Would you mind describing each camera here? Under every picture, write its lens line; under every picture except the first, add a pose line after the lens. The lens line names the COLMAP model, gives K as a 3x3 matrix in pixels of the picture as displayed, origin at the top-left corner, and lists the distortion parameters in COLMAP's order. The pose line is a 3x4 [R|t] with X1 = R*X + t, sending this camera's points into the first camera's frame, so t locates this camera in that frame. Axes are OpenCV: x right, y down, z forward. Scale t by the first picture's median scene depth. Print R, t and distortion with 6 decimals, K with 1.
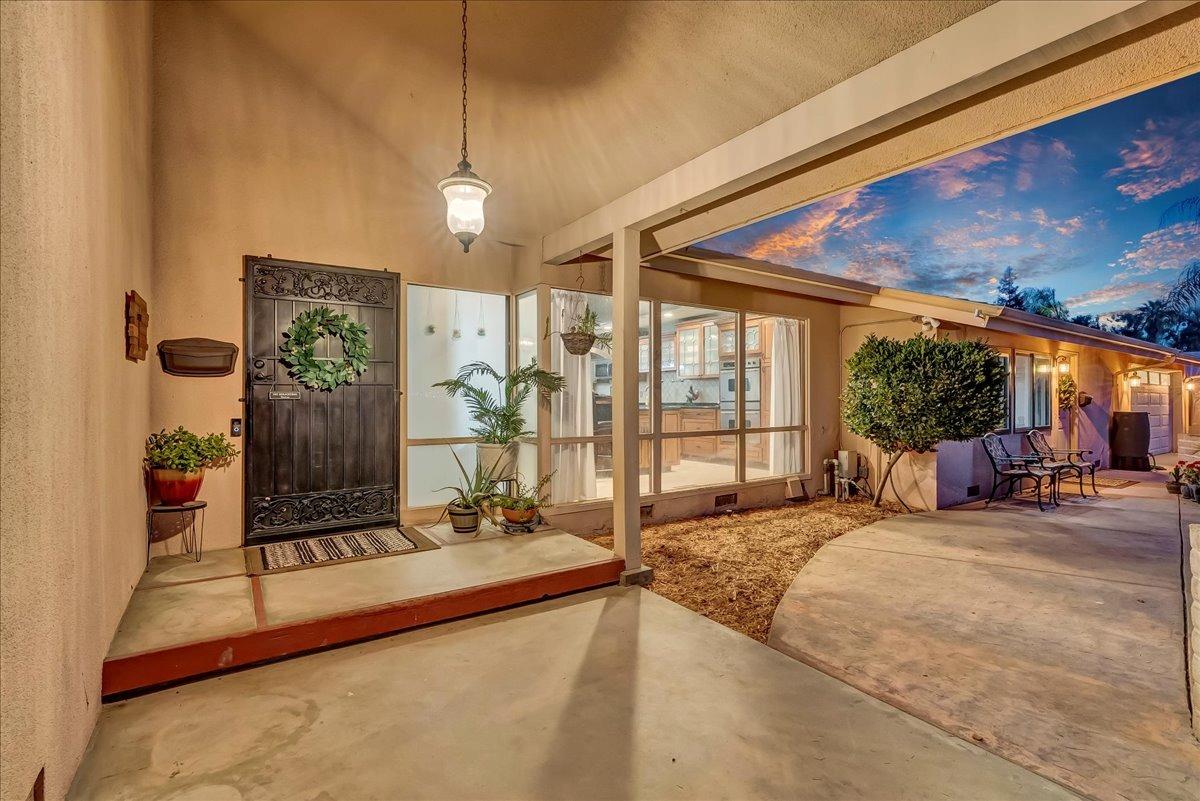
lens RADIAL K [[542.4, 0, 599.6], [0, 542.4, 401.2], [0, 0, 1]] dist [-0.004169, -0.000846]
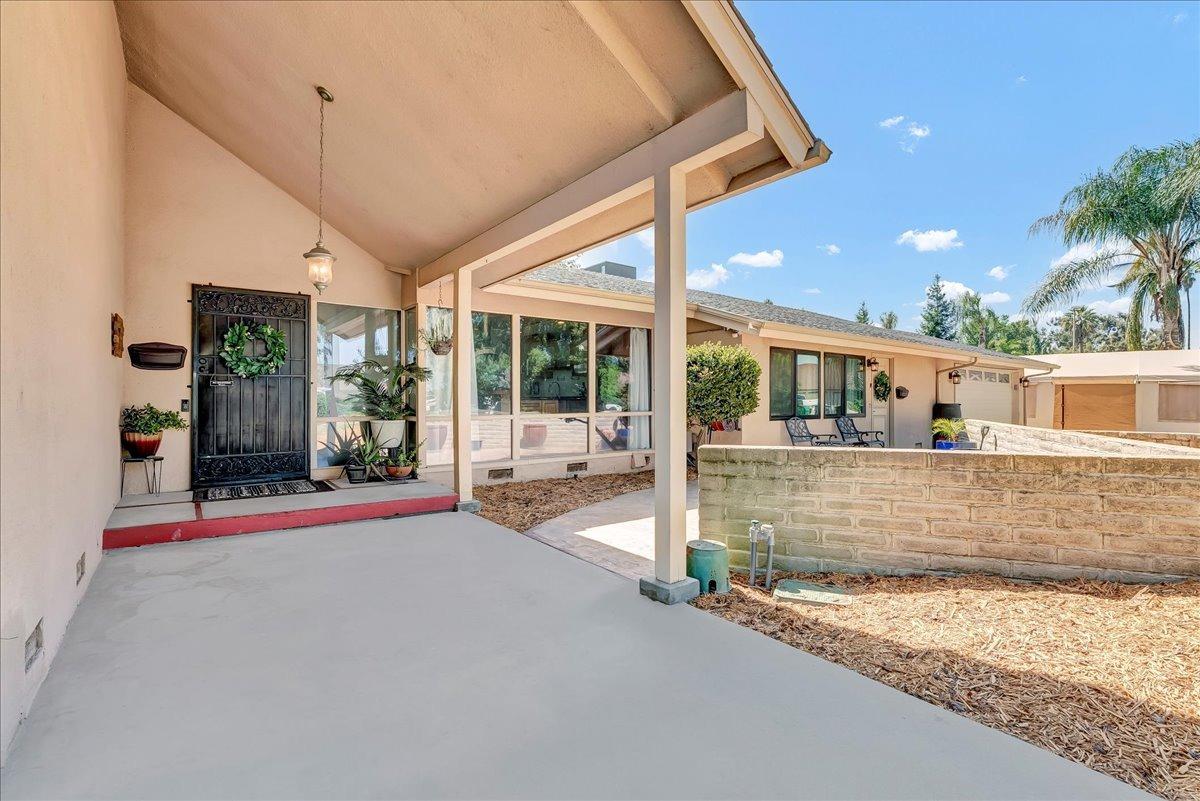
lens RADIAL K [[542.4, 0, 603.4], [0, 542.4, 396.1], [0, 0, 1]] dist [-0.004169, -0.000846]
pose [[0.998149, 0.000424, 0.060813, 0.367361], [0.000150, 0.999956, -0.009429, 0.041074], [-0.060814, 0.009421, 0.998105, -0.527111]]
